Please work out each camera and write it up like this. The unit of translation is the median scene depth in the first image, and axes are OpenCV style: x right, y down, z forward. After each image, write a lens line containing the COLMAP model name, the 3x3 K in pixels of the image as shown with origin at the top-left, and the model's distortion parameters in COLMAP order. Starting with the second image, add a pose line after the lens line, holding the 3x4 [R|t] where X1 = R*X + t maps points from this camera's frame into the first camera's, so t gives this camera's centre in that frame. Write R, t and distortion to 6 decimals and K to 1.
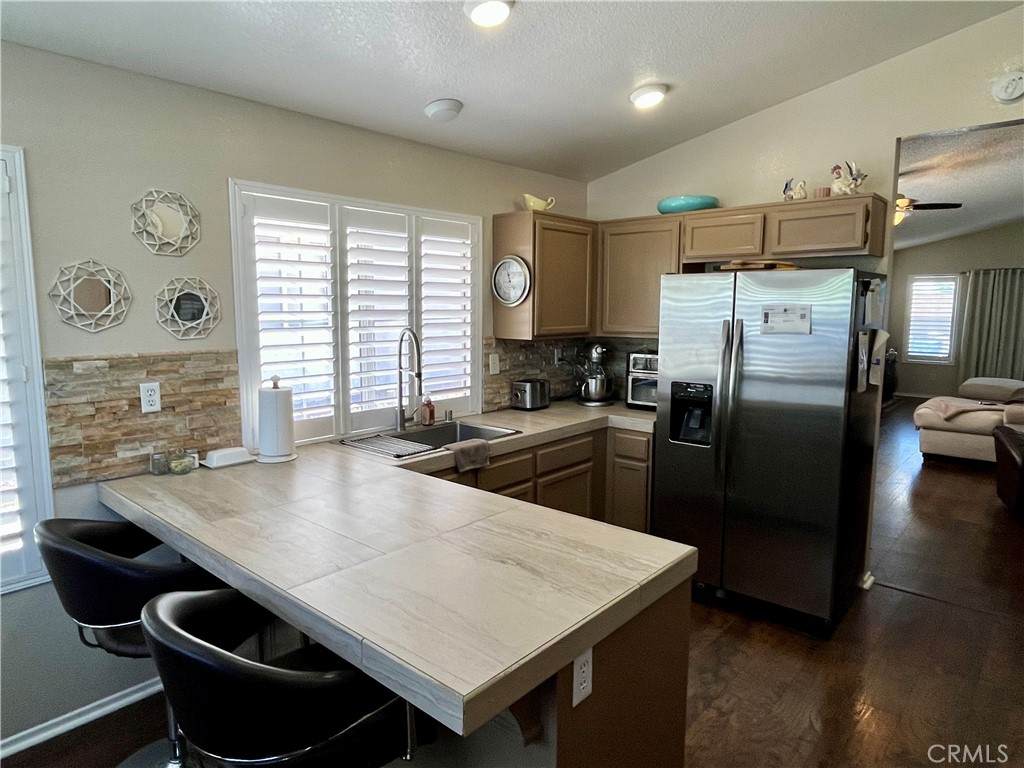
lens RADIAL K [[624.6, 0, 512.2], [0, 624.6, 383.8], [0, 0, 1]] dist [-0.001919, -0.000395]
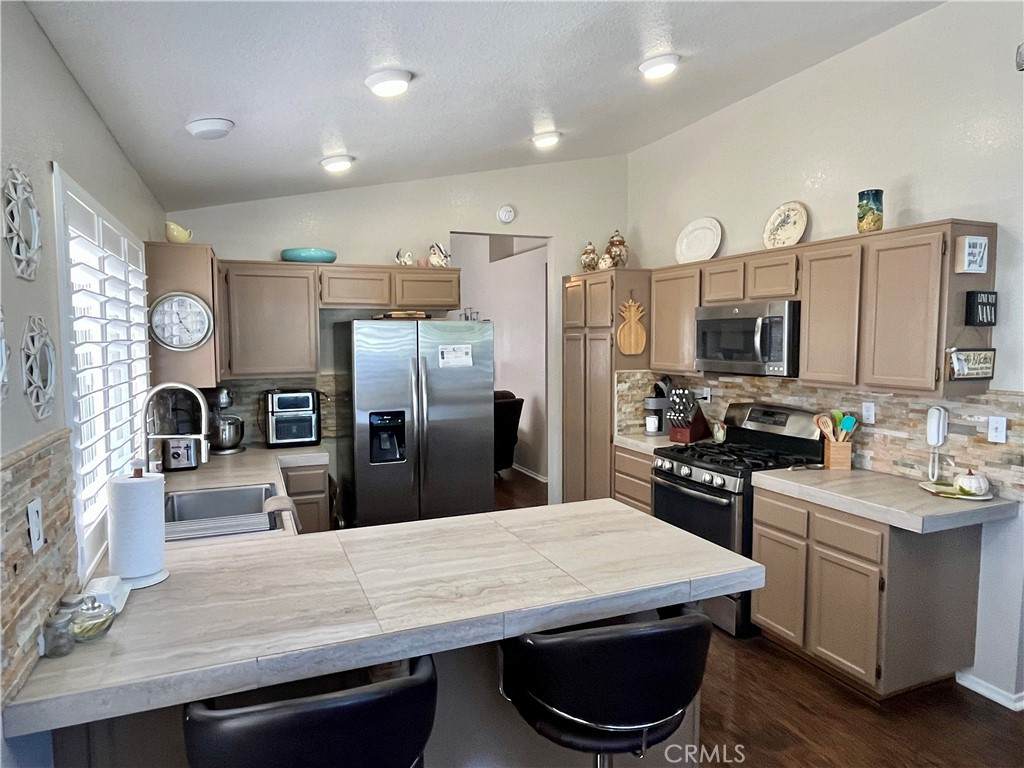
lens RADIAL K [[624.6, 0, 508.9], [0, 624.6, 381.9], [0, 0, 1]] dist [-0.001919, -0.000395]
pose [[0.442147, -0.070709, 0.894151, -0.859670], [0.116093, 0.993014, 0.021120, -0.071395], [-0.889398, 0.094467, 0.447267, 0.325065]]
